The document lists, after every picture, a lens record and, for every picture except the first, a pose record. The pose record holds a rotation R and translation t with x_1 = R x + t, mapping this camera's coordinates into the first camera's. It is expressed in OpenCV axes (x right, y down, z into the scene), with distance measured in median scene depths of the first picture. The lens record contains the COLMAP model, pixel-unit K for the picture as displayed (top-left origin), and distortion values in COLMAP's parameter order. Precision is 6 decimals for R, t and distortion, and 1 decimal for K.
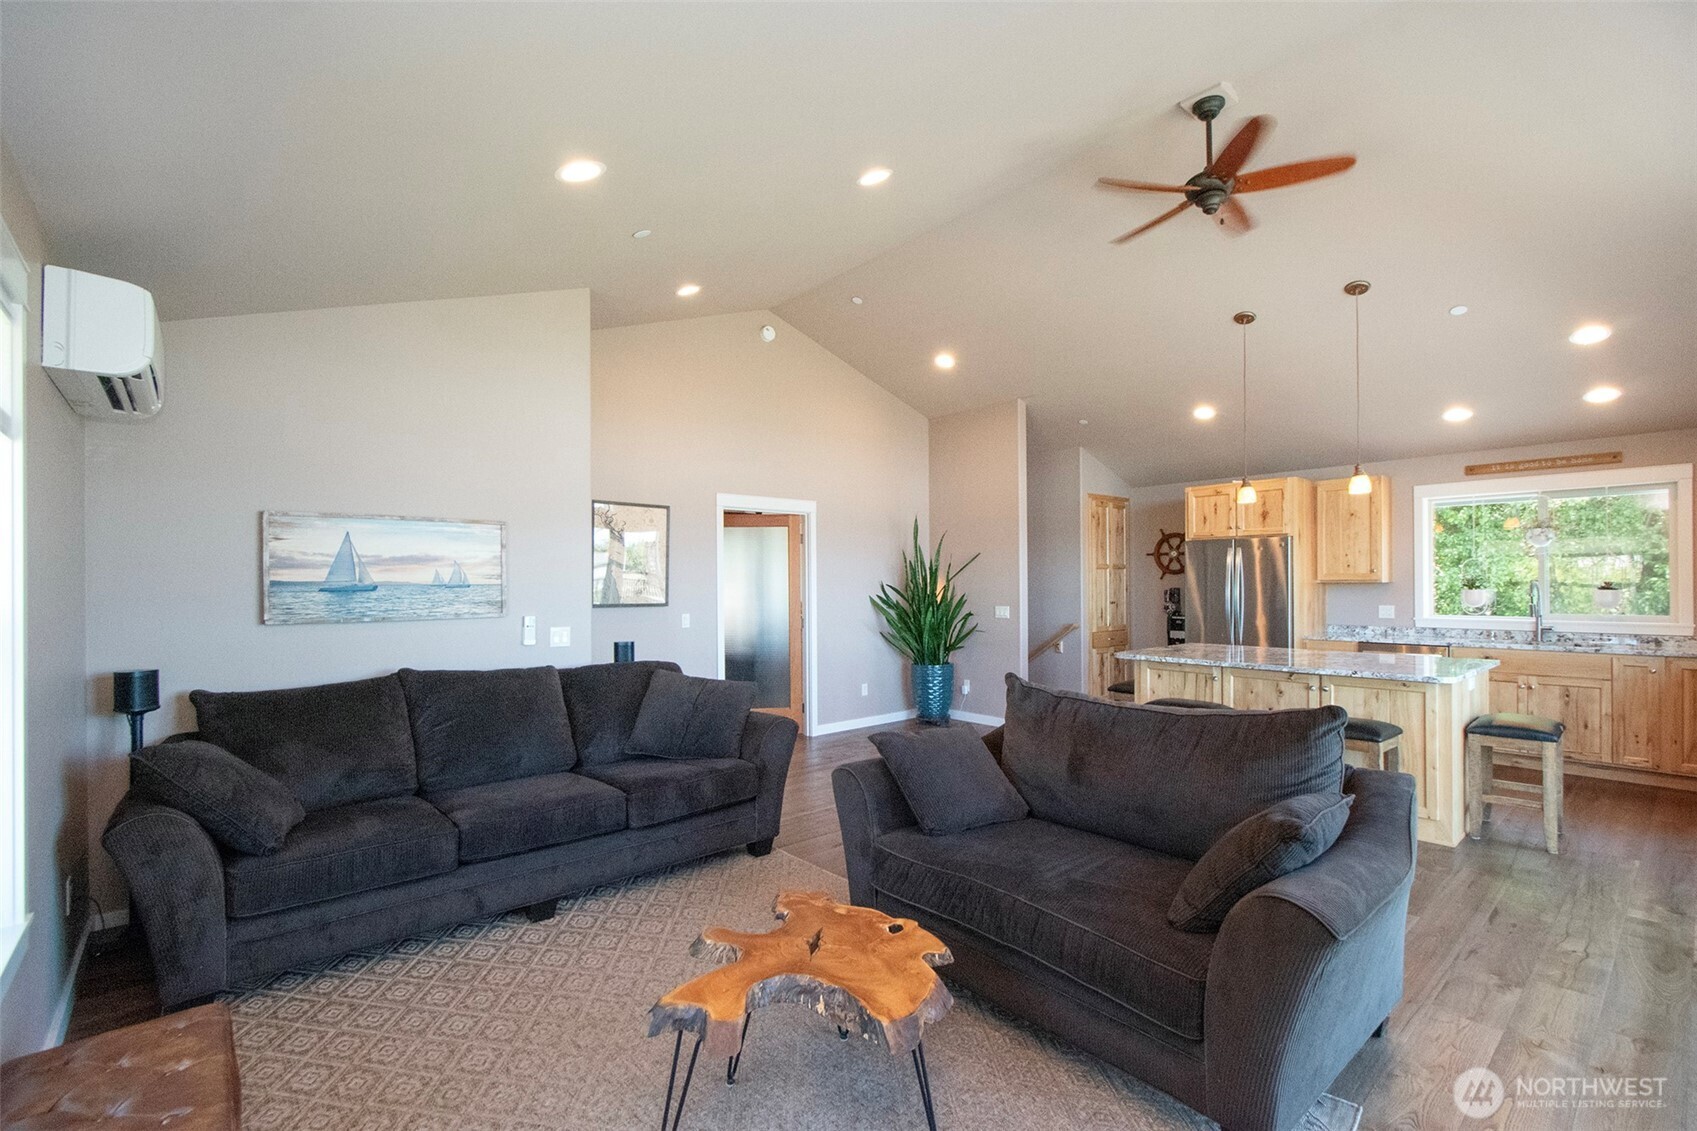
lens RADIAL K [[747.5, 0, 852.2], [0, 747.5, 582.5], [0, 0, 1]] dist [-0.000927, -0.003953]
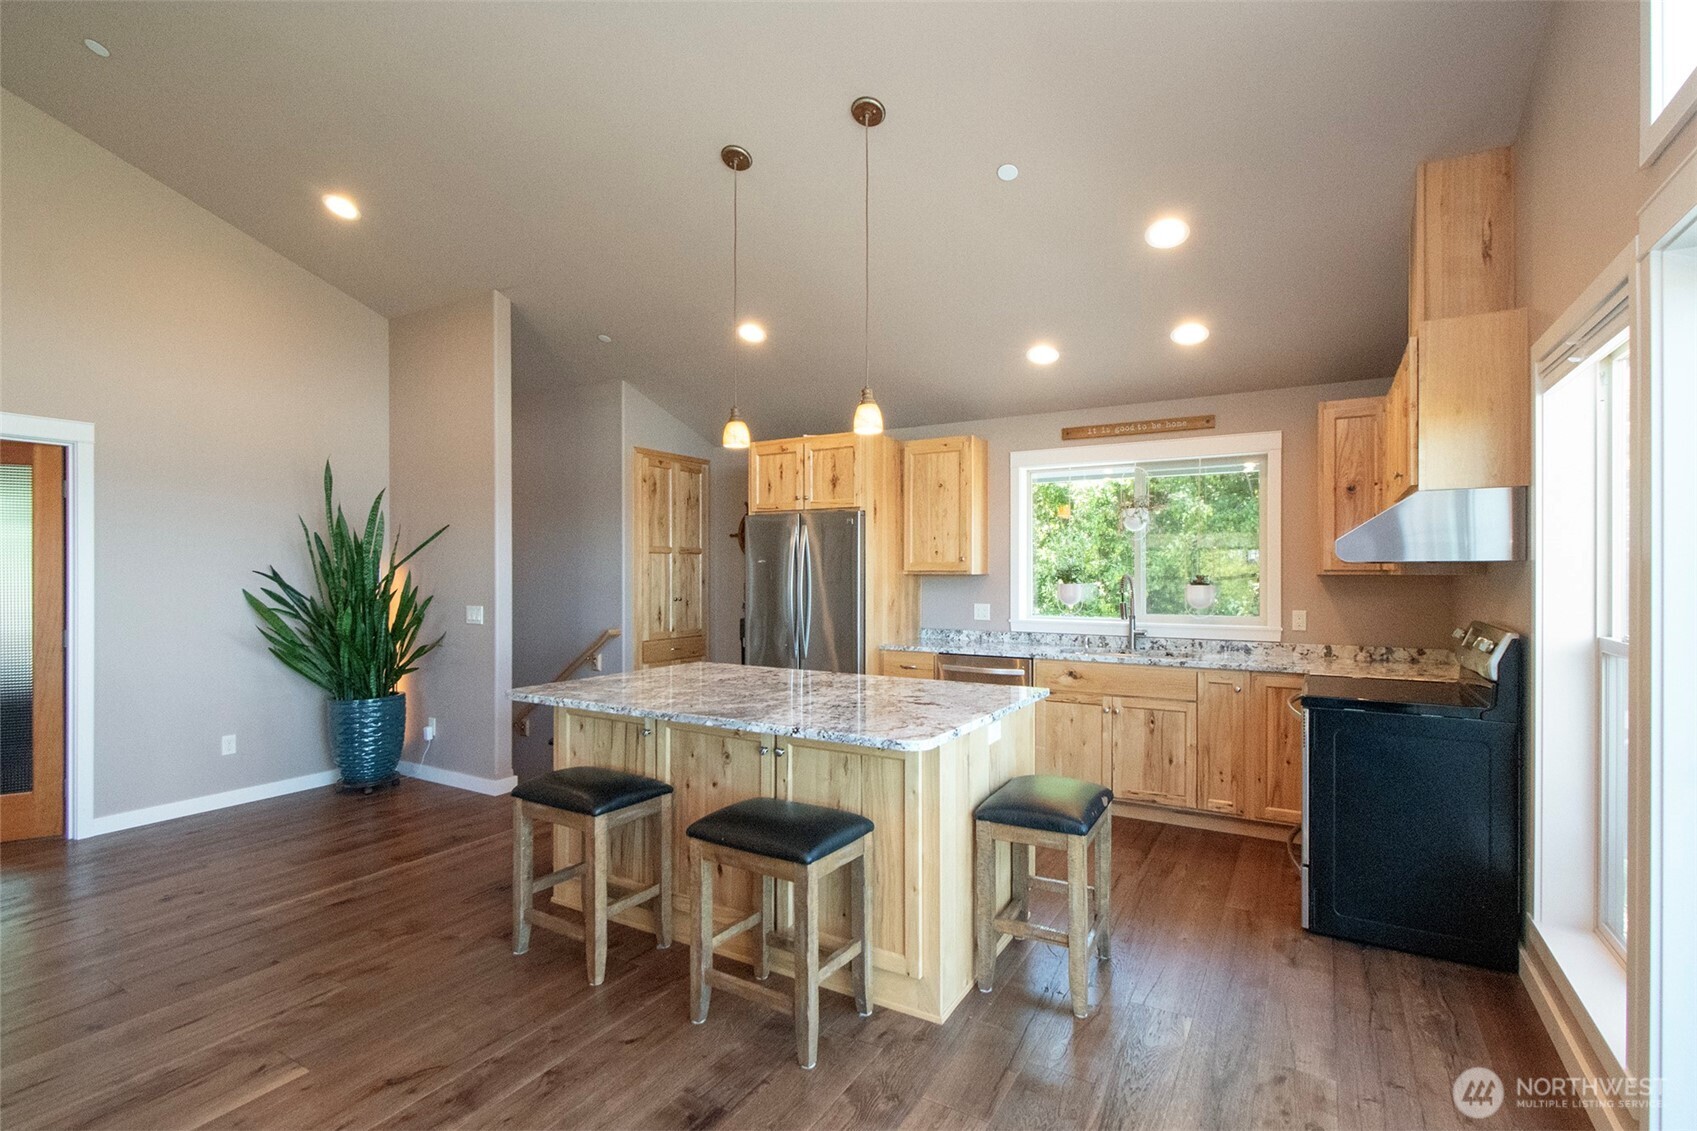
lens RADIAL K [[786.9, 0, 854.5], [0, 786.9, 573.6], [0, 0, 1]] dist [-0.000463, -0.000044]
pose [[0.946563, 0.008688, 0.322401, 0.329696], [-0.008360, 0.999962, -0.002400, 0.002107], [-0.322410, -0.000424, 0.946600, 0.266456]]
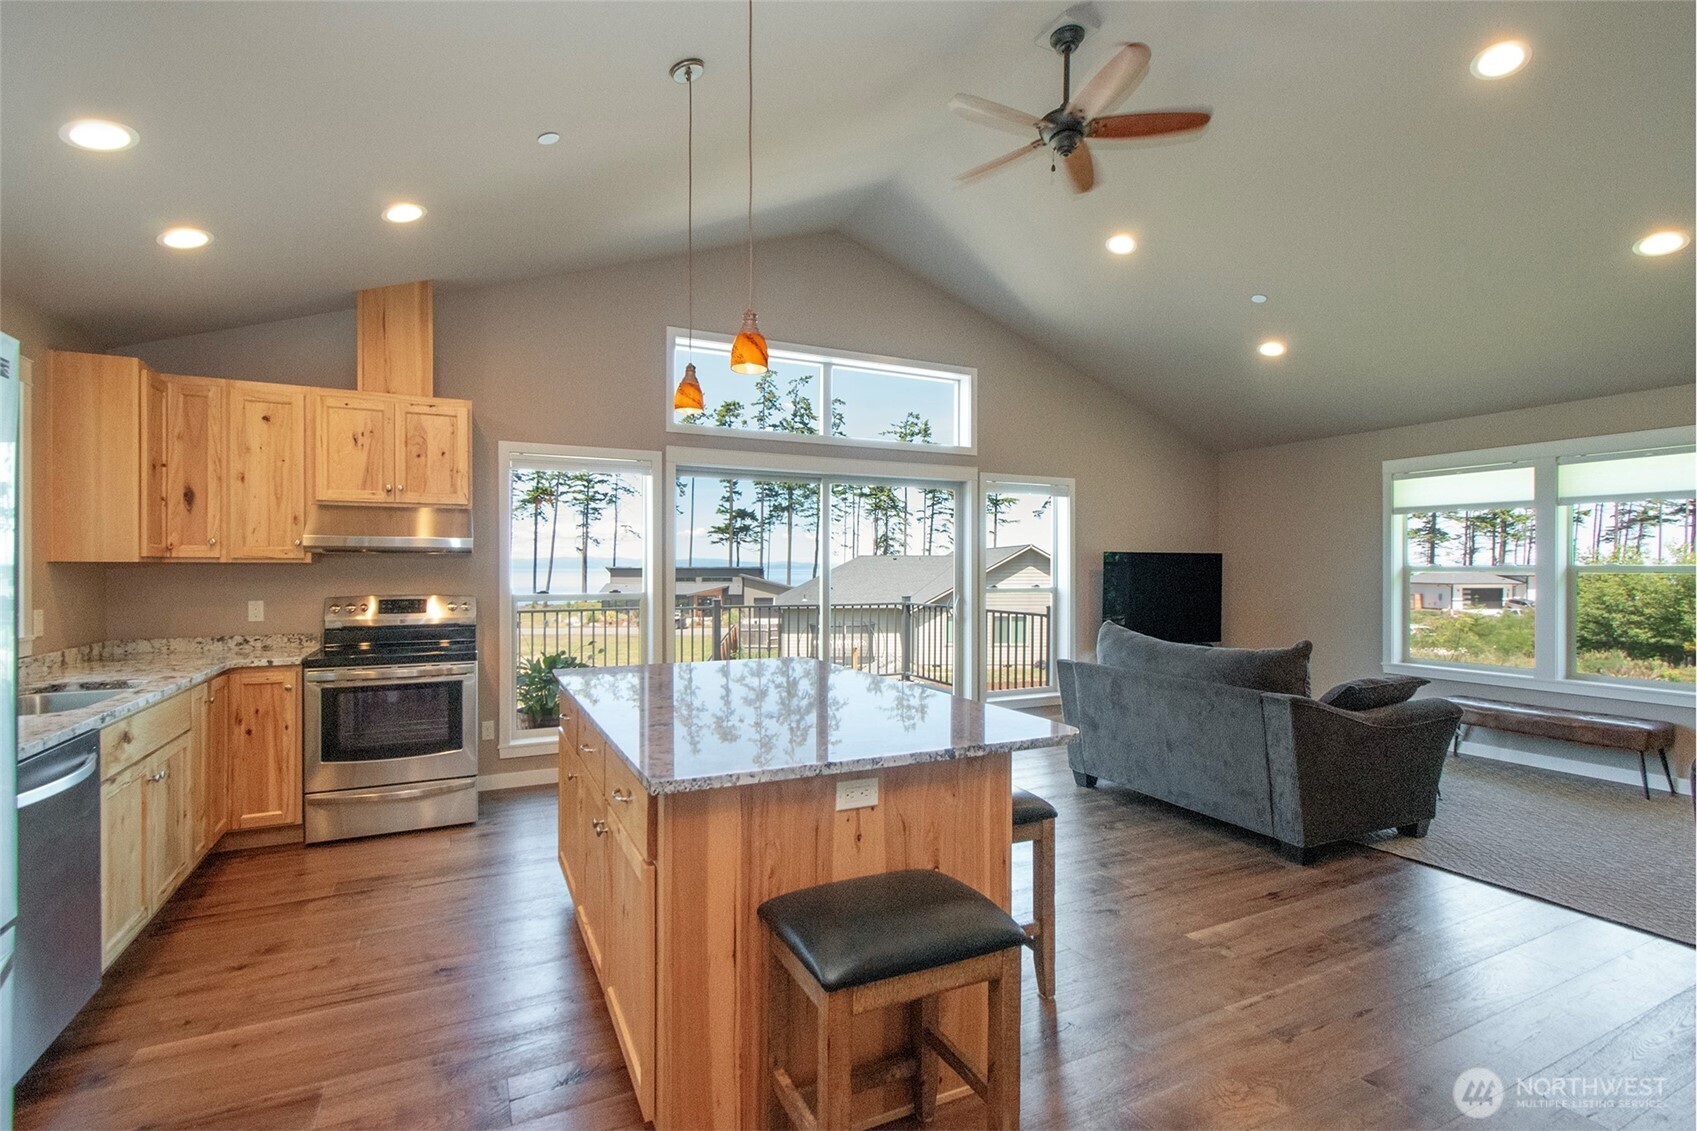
lens RADIAL K [[750.5, 0, 805.4], [0, 750.5, 575.4], [0, 0, 1]] dist [0.002137, 0.000131]
pose [[-0.962479, 0.003283, 0.271337, 0.308075], [0.006182, 0.999933, 0.009831, 0.005317], [-0.271286, 0.011140, -0.962434, 1.138103]]
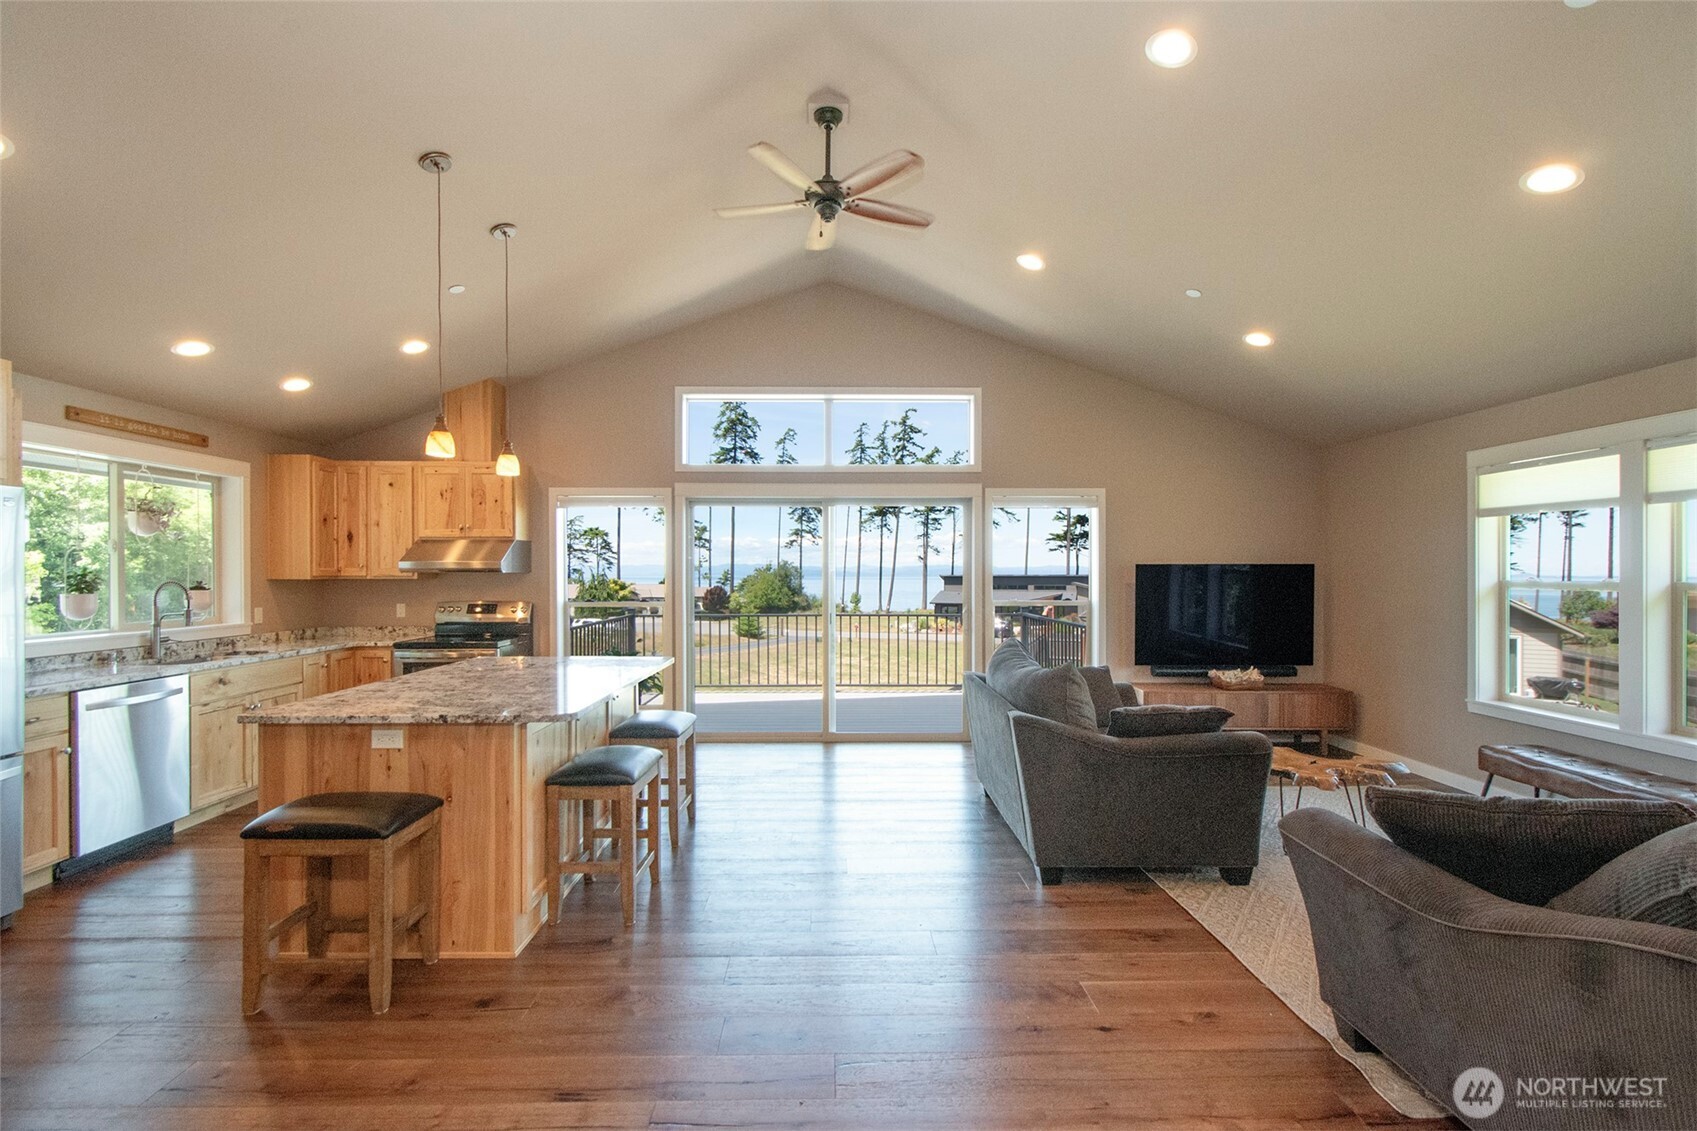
lens RADIAL K [[740.4, 0, 843.3], [0, 740.4, 579.7], [0, 0, 1]] dist [-0.002022, -0.000310]
pose [[-0.772904, 0.002807, 0.634517, -0.106646], [0.006202, 0.999976, 0.003131, -0.000485], [-0.634493, 0.006355, -0.772903, 1.024128]]
